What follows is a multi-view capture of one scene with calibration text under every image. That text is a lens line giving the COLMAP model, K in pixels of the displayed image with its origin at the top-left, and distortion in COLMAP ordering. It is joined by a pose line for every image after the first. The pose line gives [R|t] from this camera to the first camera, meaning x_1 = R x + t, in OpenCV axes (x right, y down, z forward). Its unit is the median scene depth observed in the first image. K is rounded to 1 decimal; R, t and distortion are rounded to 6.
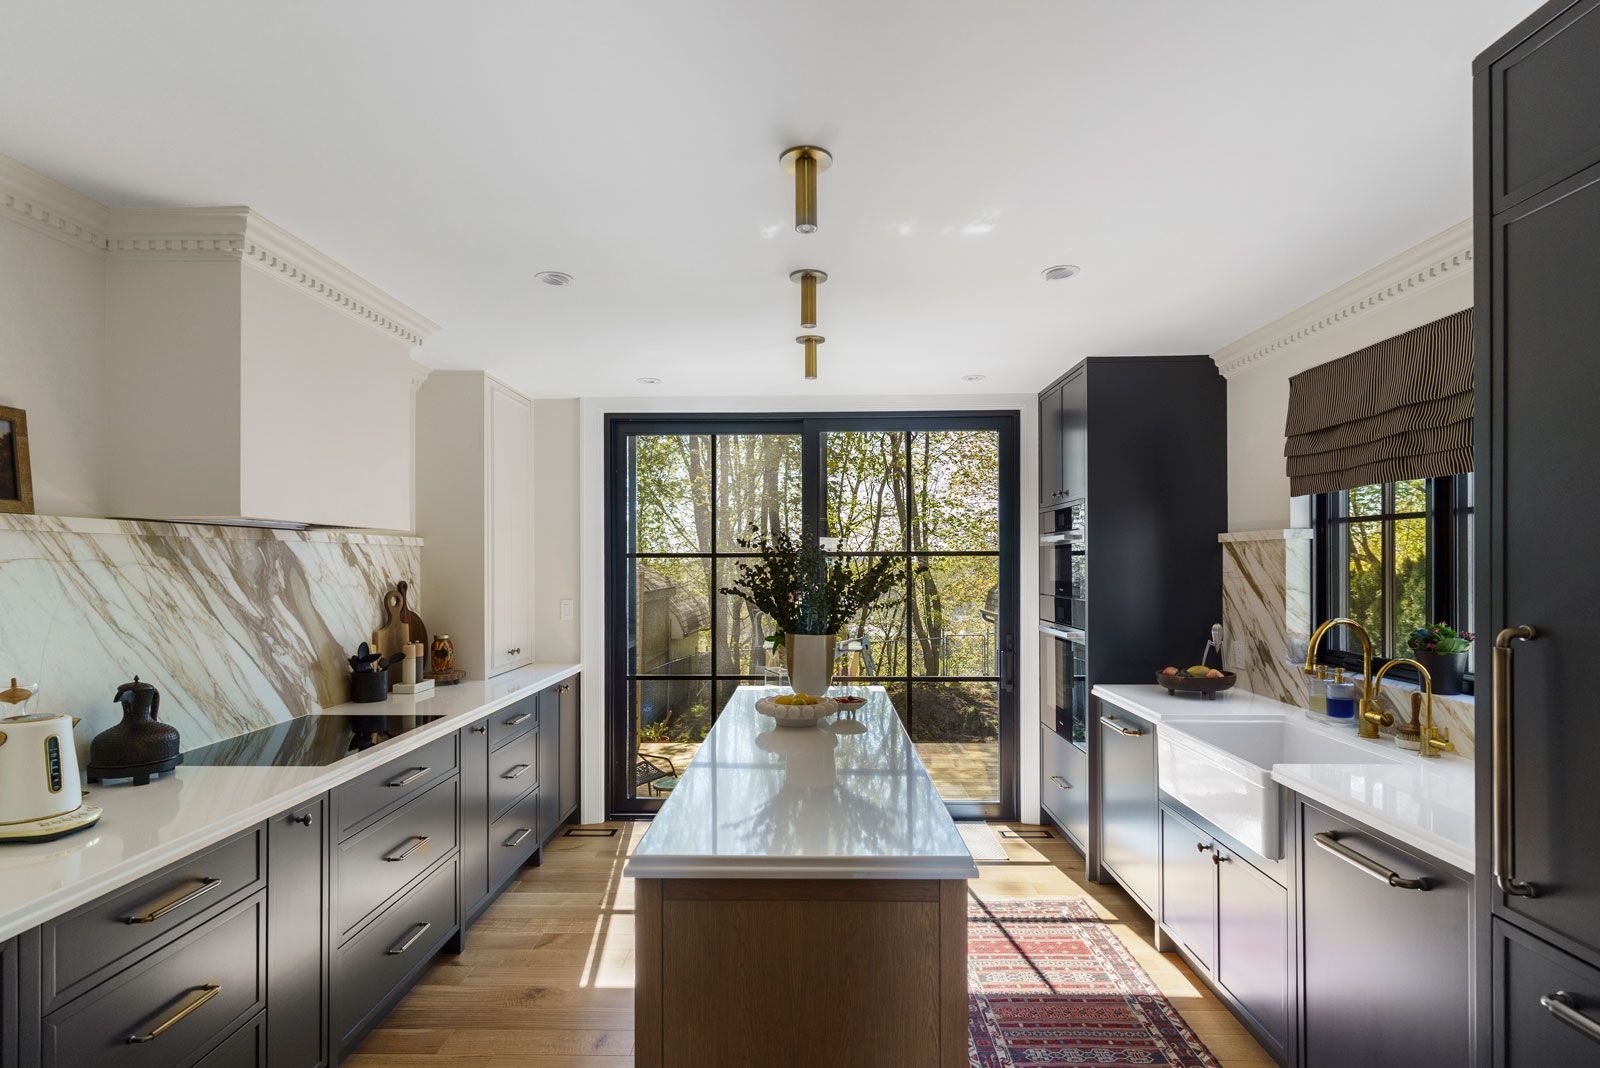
lens RADIAL K [[800.0, 0, 804.0], [0, 800.0, 562.7], [0, 0, 1]] dist [-0.000197, 0.000393]
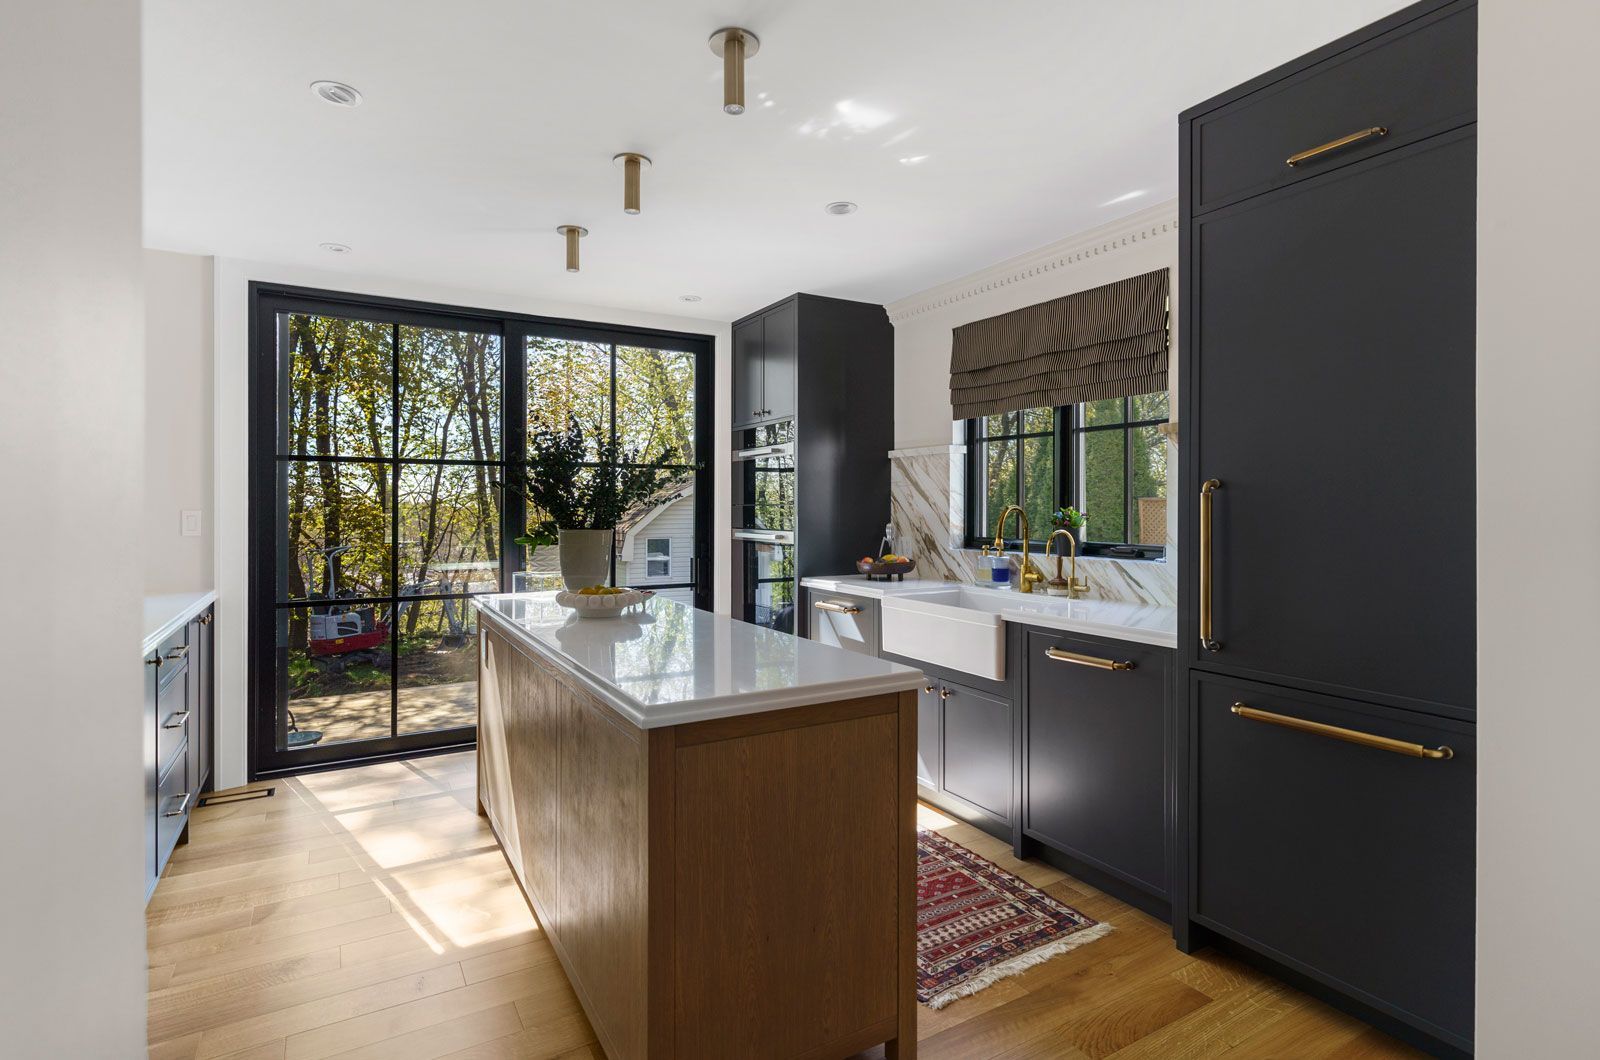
lens RADIAL K [[781.0, 0, 796.4], [0, 781.0, 512.5], [0, 0, 1]] dist [-0.003310, -0.000264]
pose [[0.853871, 0.000032, 0.520485, -0.268995], [-0.003161, 0.999982, 0.005124, 0.061494], [-0.520476, -0.006021, 0.853855, 0.050052]]
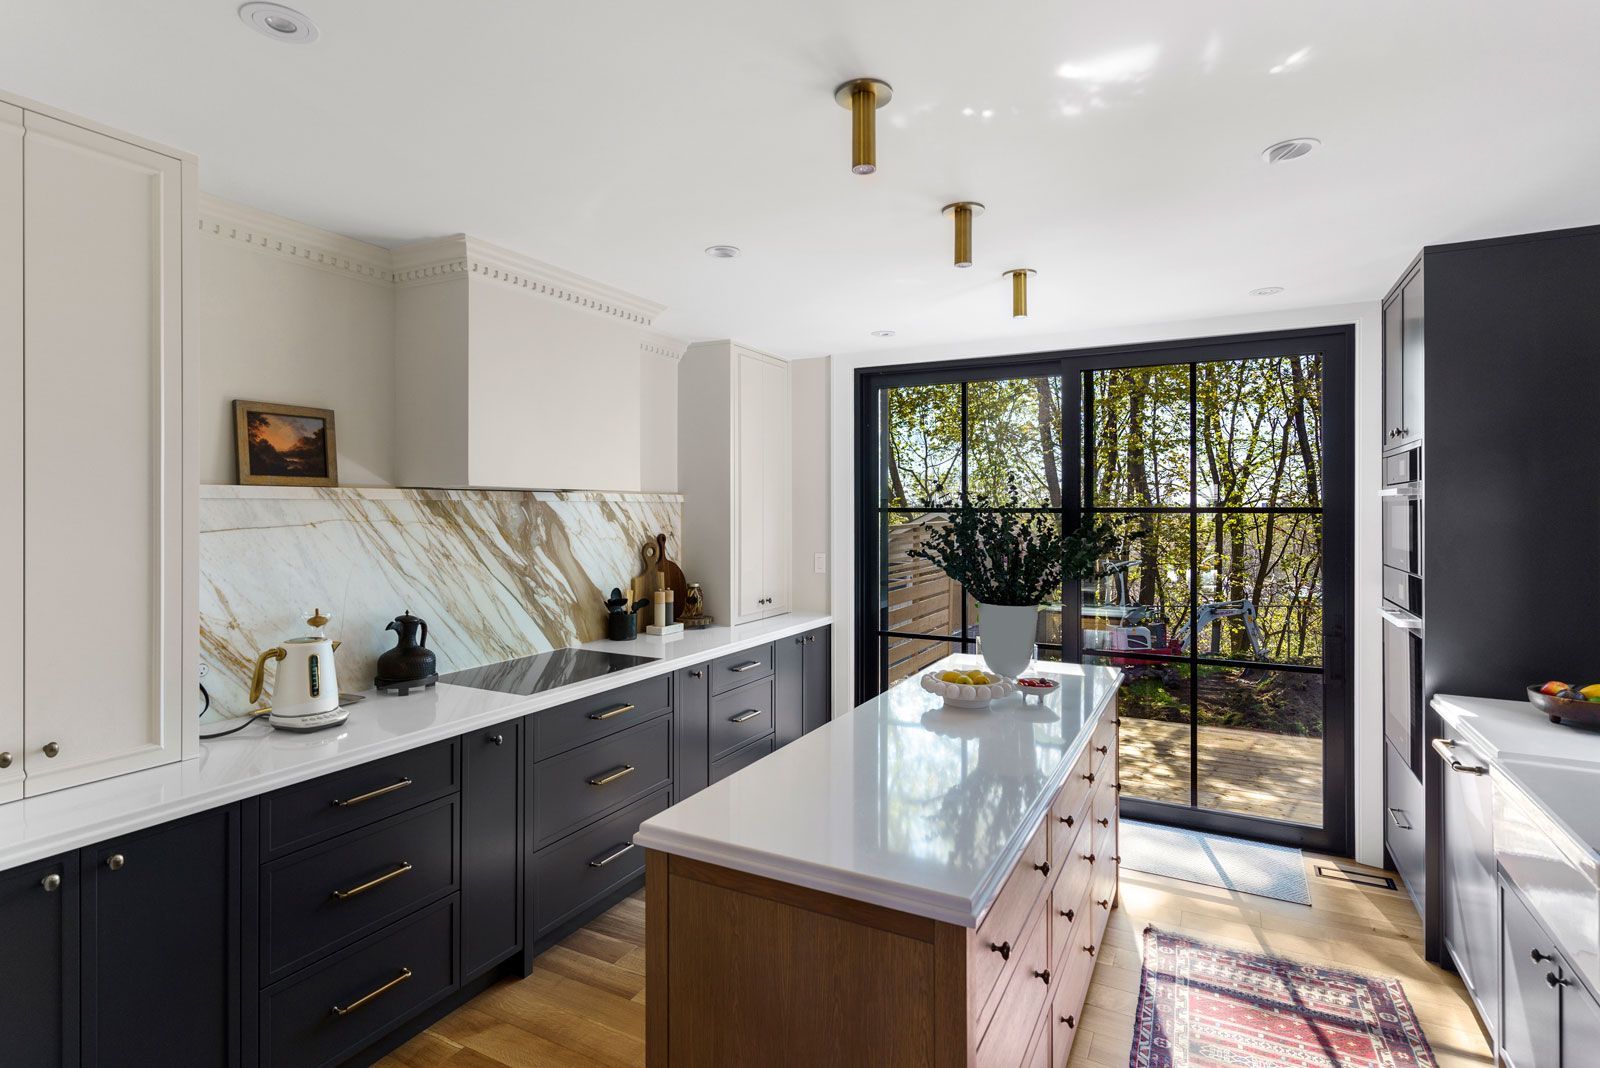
lens RADIAL K [[809.4, 0, 784.0], [0, 809.4, 511.0], [0, 0, 1]] dist [-0.000950, 0.000104]
pose [[0.887139, 0.006444, -0.461456, 0.203440], [-0.004490, 0.999976, 0.005331, -0.018820], [0.461480, -0.002657, 0.887147, 0.082284]]
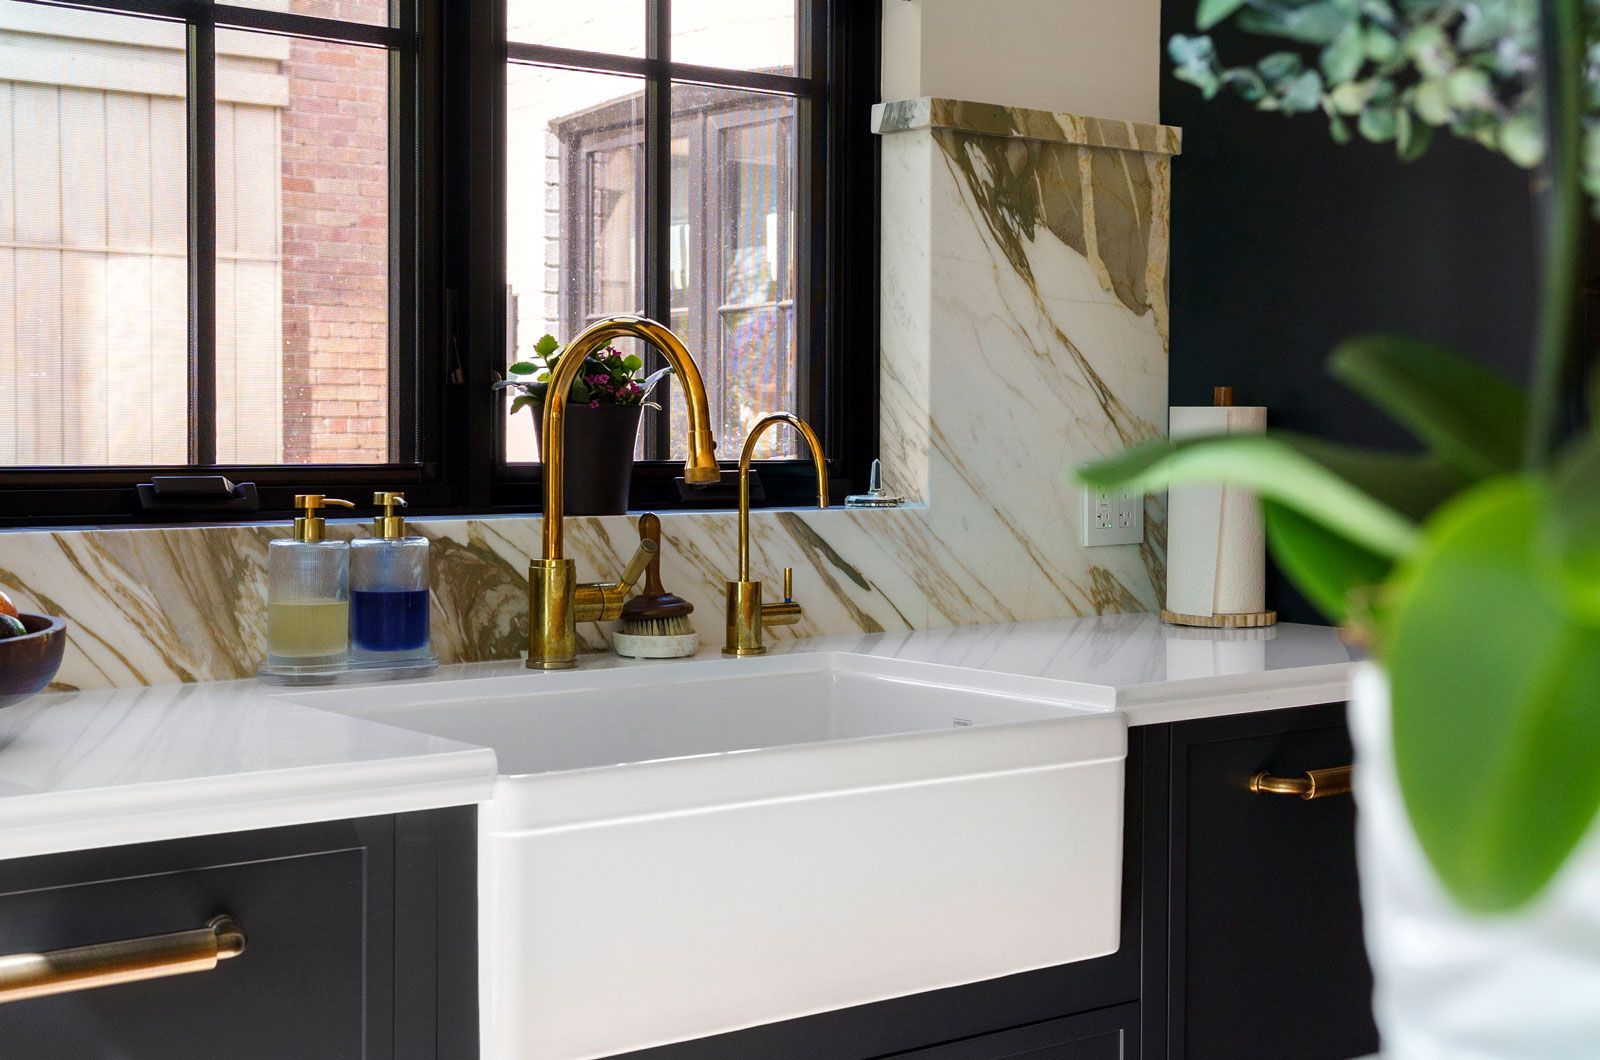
lens RADIAL K [[2222.5, 0, 804.5], [0, 2222.5, 475.3], [0, 0, 1]] dist [0.050258, -0.016748]
pose [[-0.629720, -0.021752, 0.776517, -0.084830], [-0.004387, 0.999692, 0.024445, 0.090957], [-0.776810, 0.011987, -0.629621, 1.241356]]
